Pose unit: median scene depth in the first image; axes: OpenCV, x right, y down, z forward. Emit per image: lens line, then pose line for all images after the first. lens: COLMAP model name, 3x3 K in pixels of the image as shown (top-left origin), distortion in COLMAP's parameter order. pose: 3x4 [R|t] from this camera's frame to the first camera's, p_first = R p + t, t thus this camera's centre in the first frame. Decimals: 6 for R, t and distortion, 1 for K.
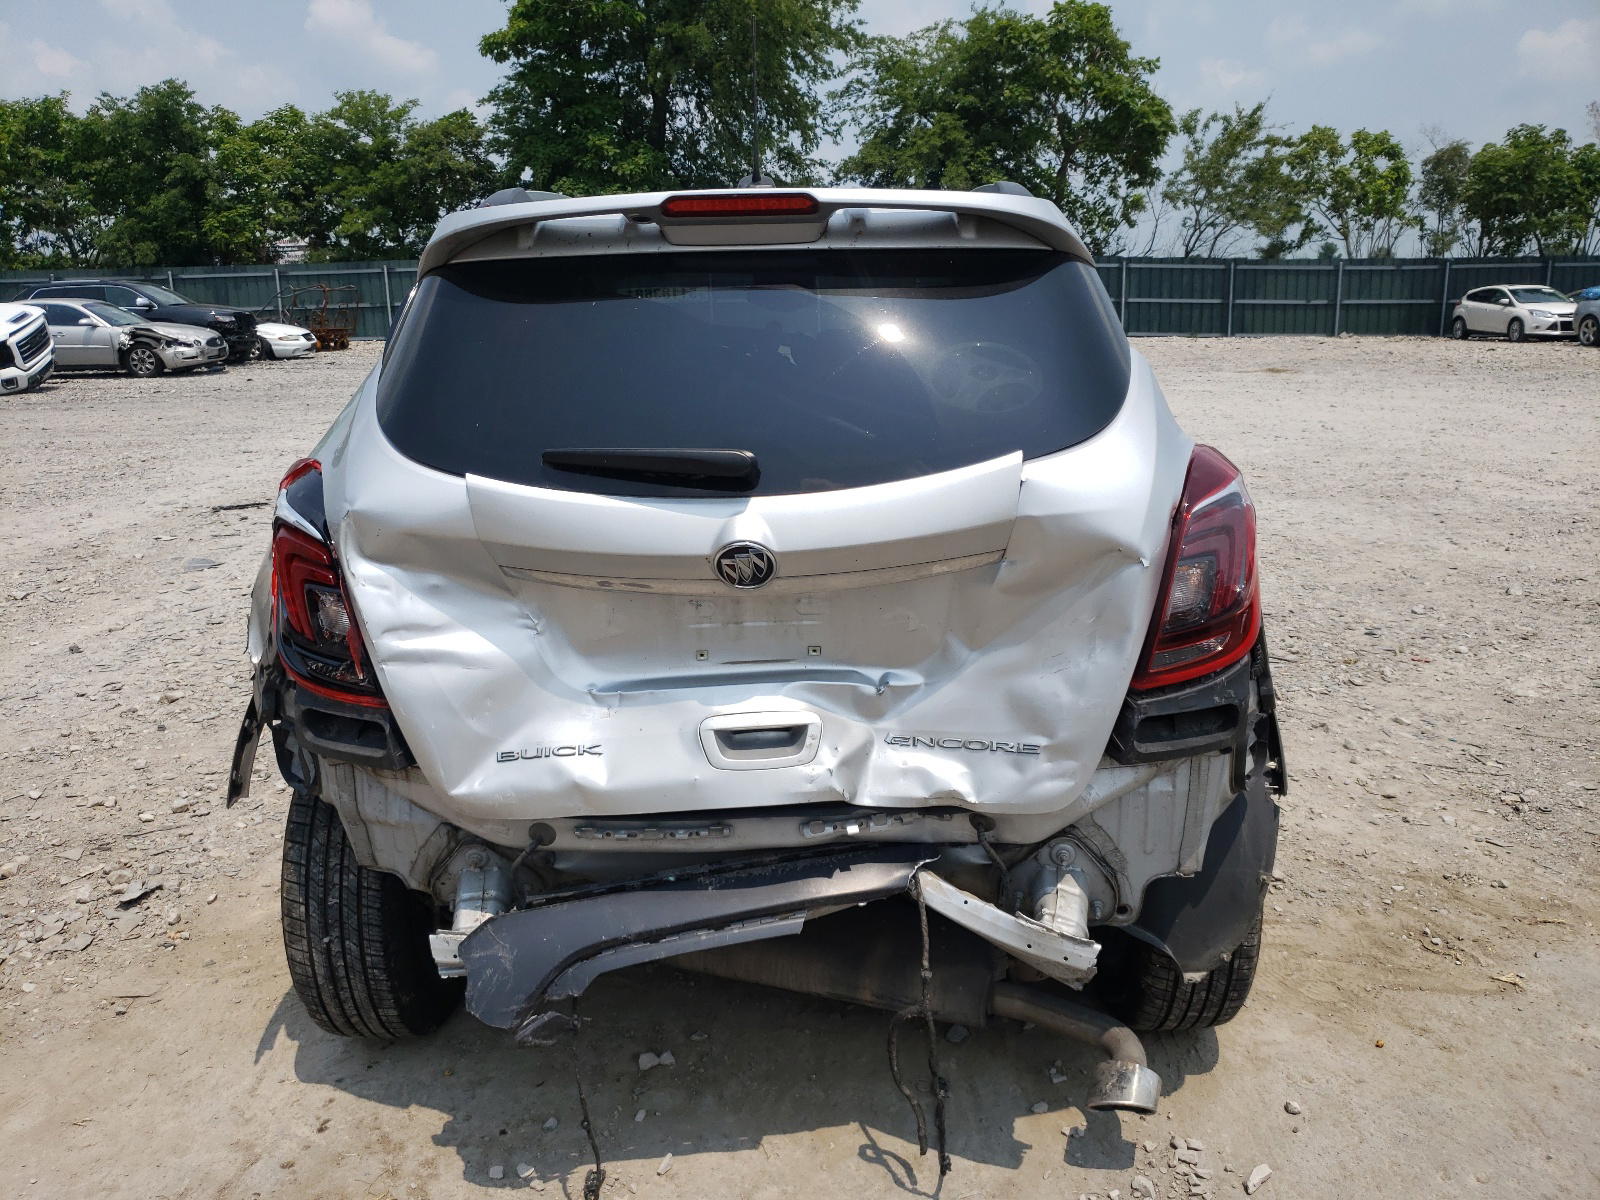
lens RADIAL K [[1272.3, 0, 800.0], [0, 1272.3, 600.0], [0, 0, 1]] dist [-0.003479, 0.048709]
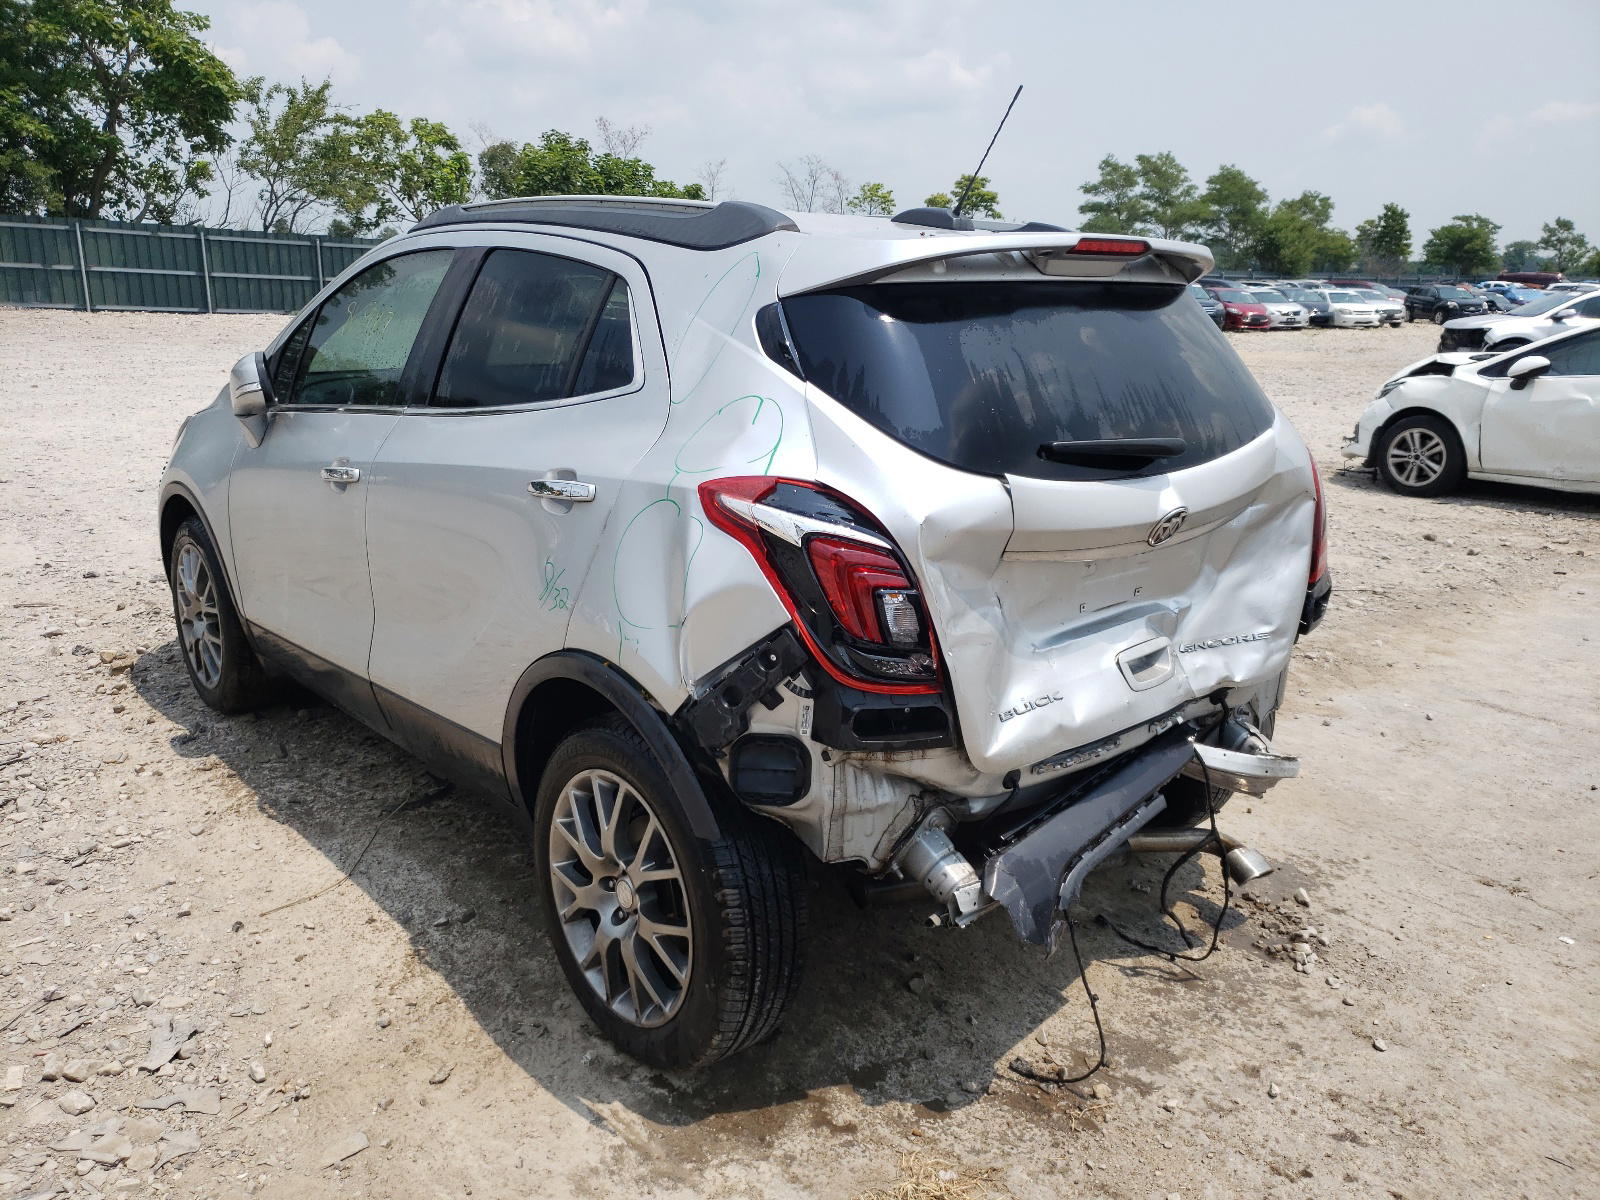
lens RADIAL K [[1272.3, 0, 800.0], [0, 1272.3, 600.0], [0, 0, 1]] dist [-0.003479, 0.048709]
pose [[0.740400, -0.144246, 0.656507, -0.073839], [0.131707, 0.988902, 0.068743, -0.005705], [-0.659137, 0.035569, 0.751181, 0.016461]]
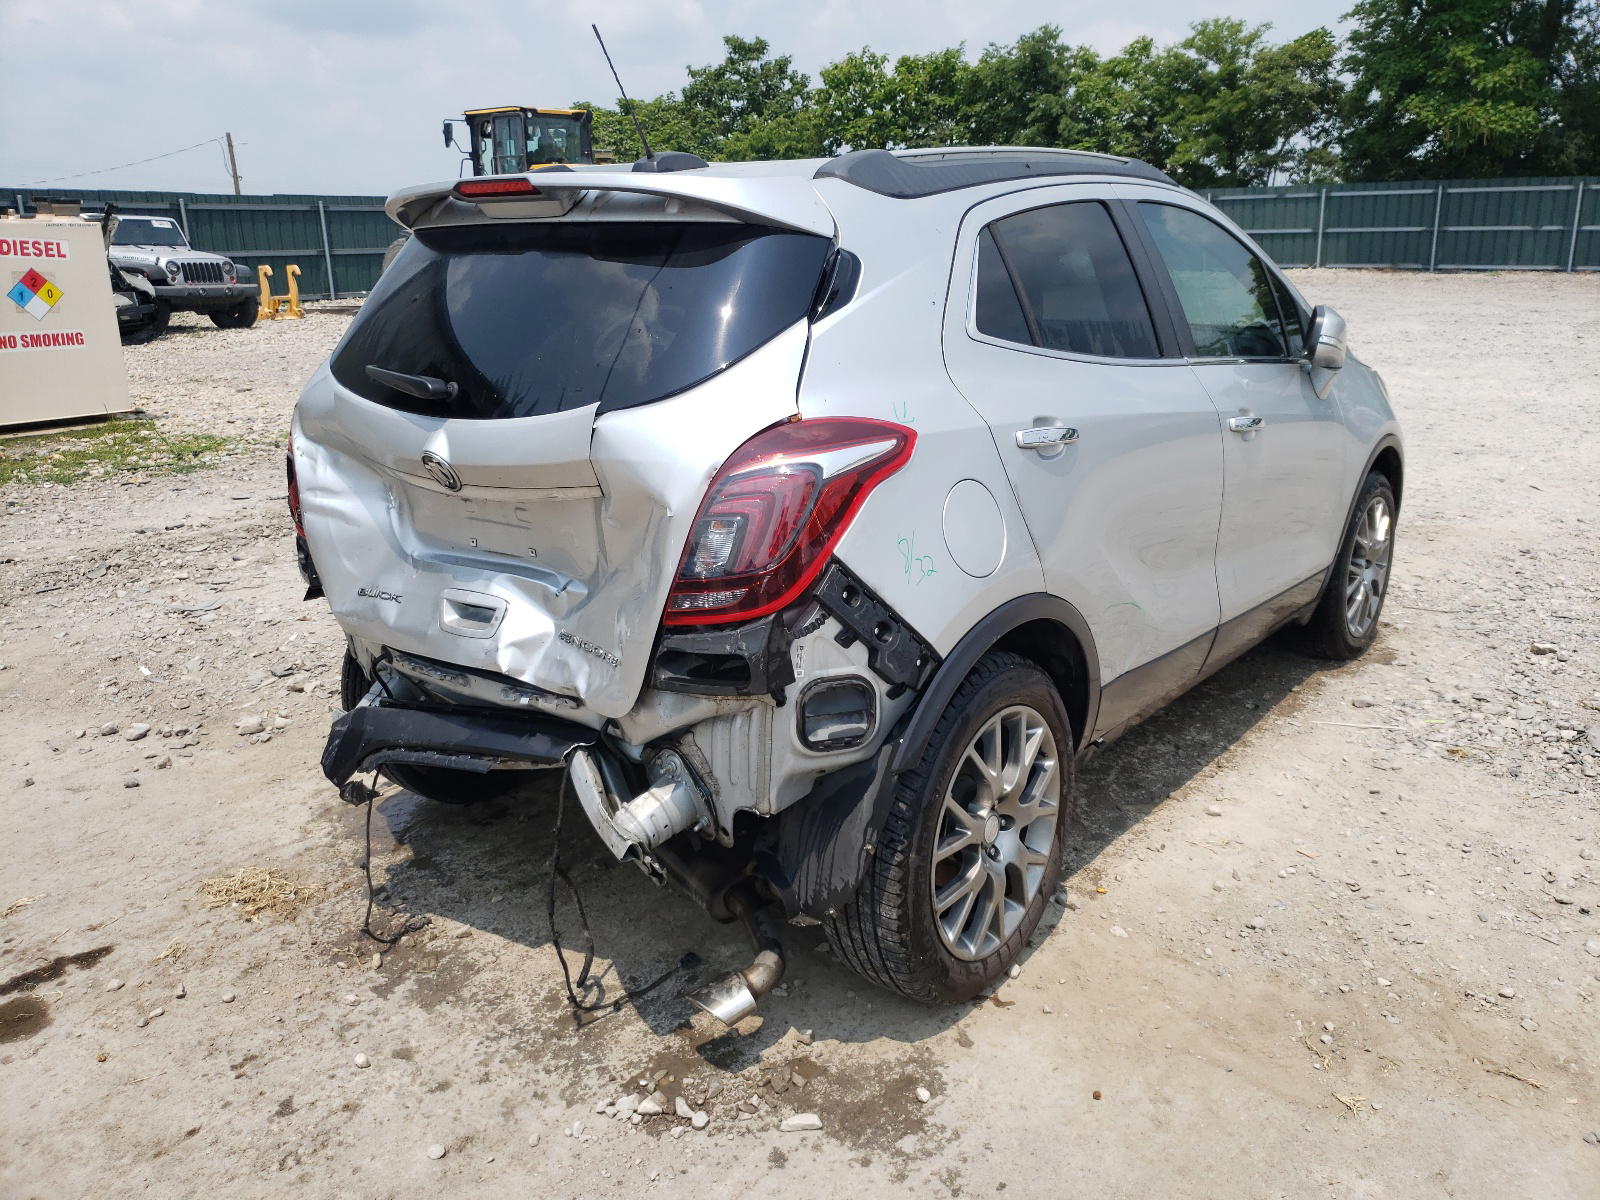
lens RADIAL K [[1242.7, 0, 800.0], [0, 1242.7, 600.0], [0, 0, 1]] dist [-0.003660, 0.009948]
pose [[0.796042, 0.182014, -0.577224, 0.062675], [-0.146521, 0.983295, 0.107993, -0.005695], [0.587238, -0.001391, 0.809413, 0.012251]]
